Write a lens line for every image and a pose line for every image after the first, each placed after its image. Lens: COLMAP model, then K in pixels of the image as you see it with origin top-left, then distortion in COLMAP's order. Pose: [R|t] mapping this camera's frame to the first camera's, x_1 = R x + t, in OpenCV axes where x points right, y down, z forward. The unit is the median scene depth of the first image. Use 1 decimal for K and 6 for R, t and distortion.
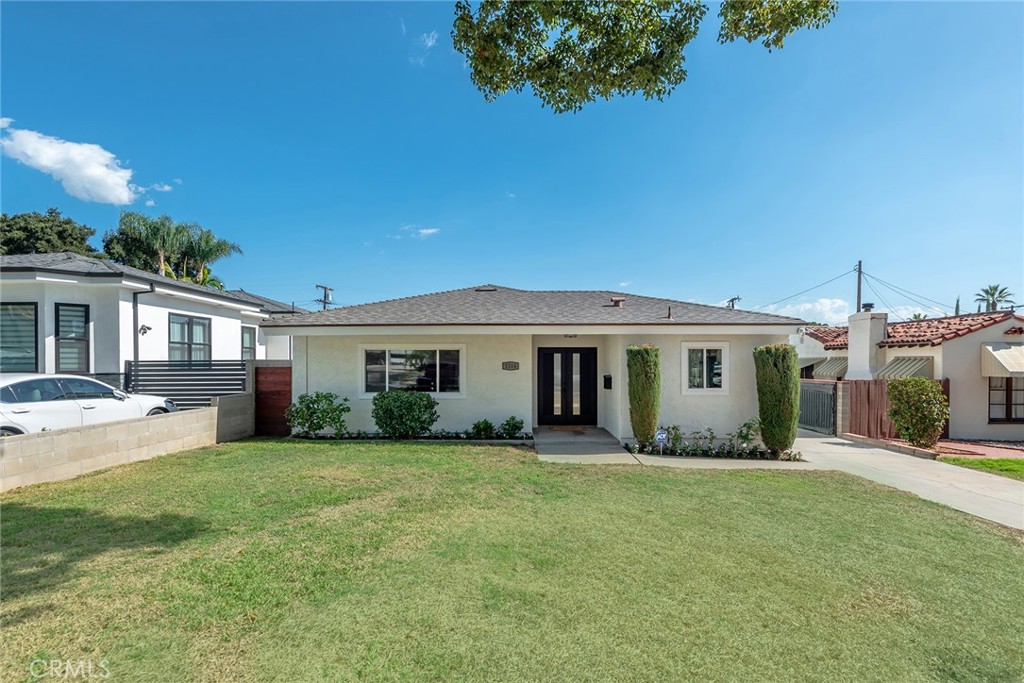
lens RADIAL K [[467.0, 0, 505.1], [0, 467.0, 366.5], [0, 0, 1]] dist [0.023479, -0.006833]
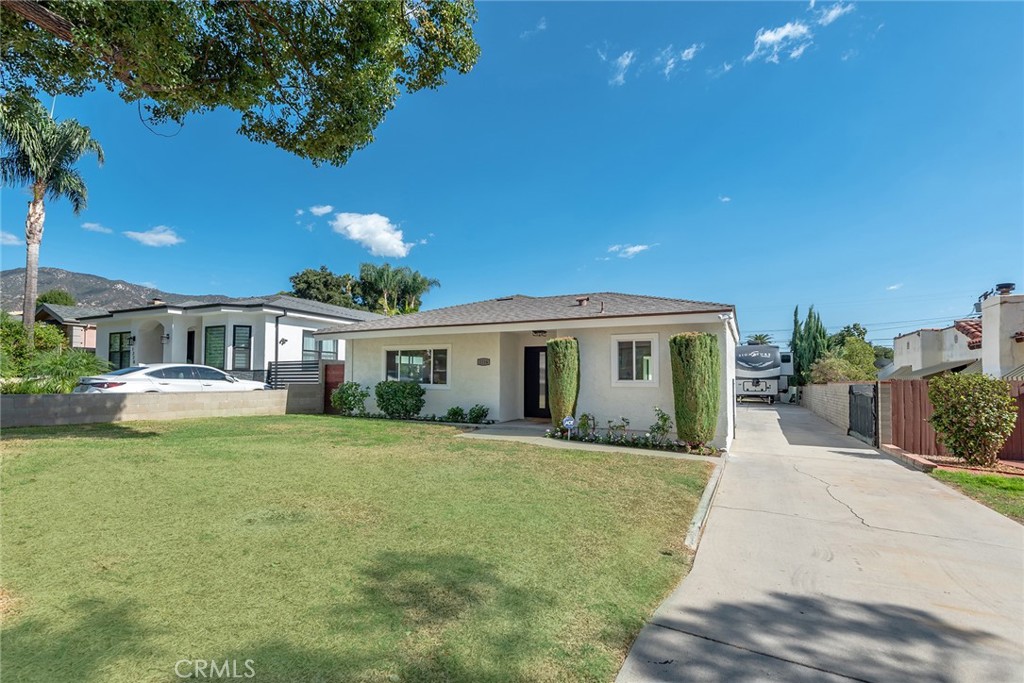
lens RADIAL K [[467.0, 0, 519.7], [0, 467.0, 362.0], [0, 0, 1]] dist [0.023479, -0.006833]
pose [[0.902705, -0.010627, -0.430129, 0.574277], [-0.011502, 0.998742, -0.048814, 0.053562], [0.430107, 0.049012, 0.901447, -0.008479]]
